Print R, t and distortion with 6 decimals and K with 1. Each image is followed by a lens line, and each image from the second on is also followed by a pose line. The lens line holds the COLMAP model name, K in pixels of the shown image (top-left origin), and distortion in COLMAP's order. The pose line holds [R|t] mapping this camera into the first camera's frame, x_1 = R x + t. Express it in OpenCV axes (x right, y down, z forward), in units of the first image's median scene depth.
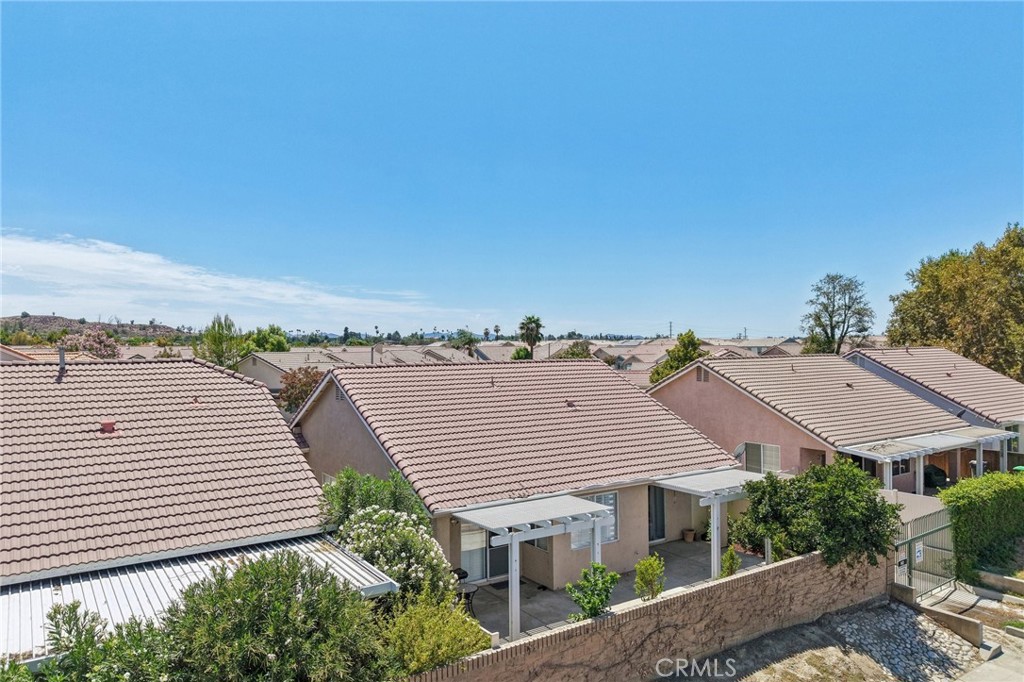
lens RADIAL K [[690.5, 0, 505.9], [0, 690.5, 342.6], [0, 0, 1]] dist [0.019106, -0.002776]
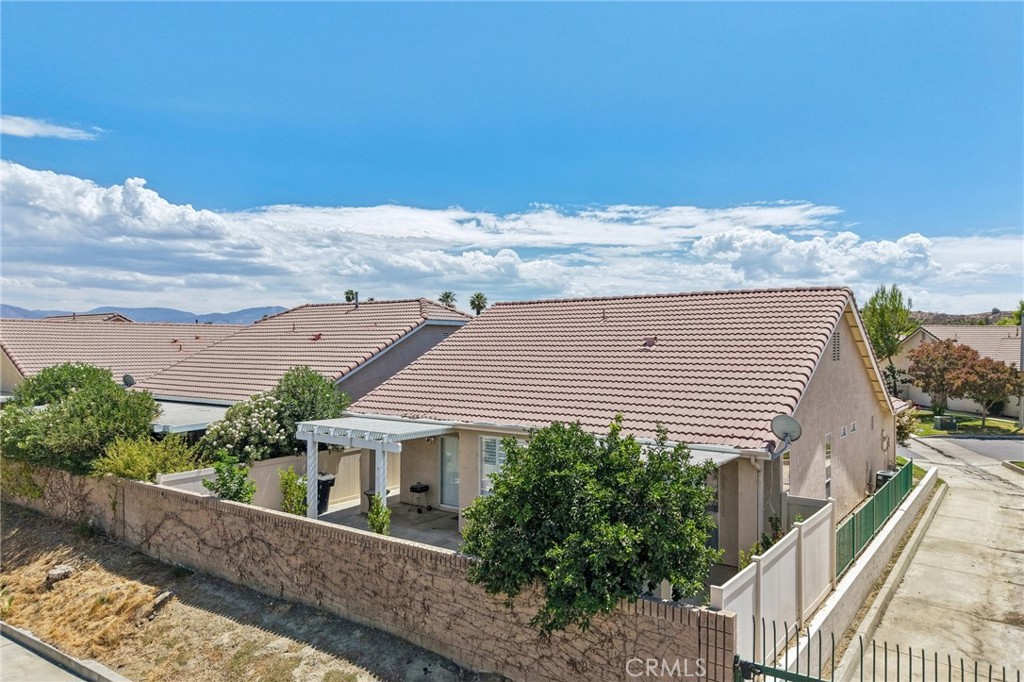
lens RADIAL K [[690.5, 0, 505.9], [0, 690.5, 342.6], [0, 0, 1]] dist [0.019106, -0.002776]
pose [[0.346801, 0.009137, -0.937894, 0.967183], [-0.004690, 0.999957, 0.008007, 0.112057], [0.937927, 0.001622, 0.346829, 0.792075]]
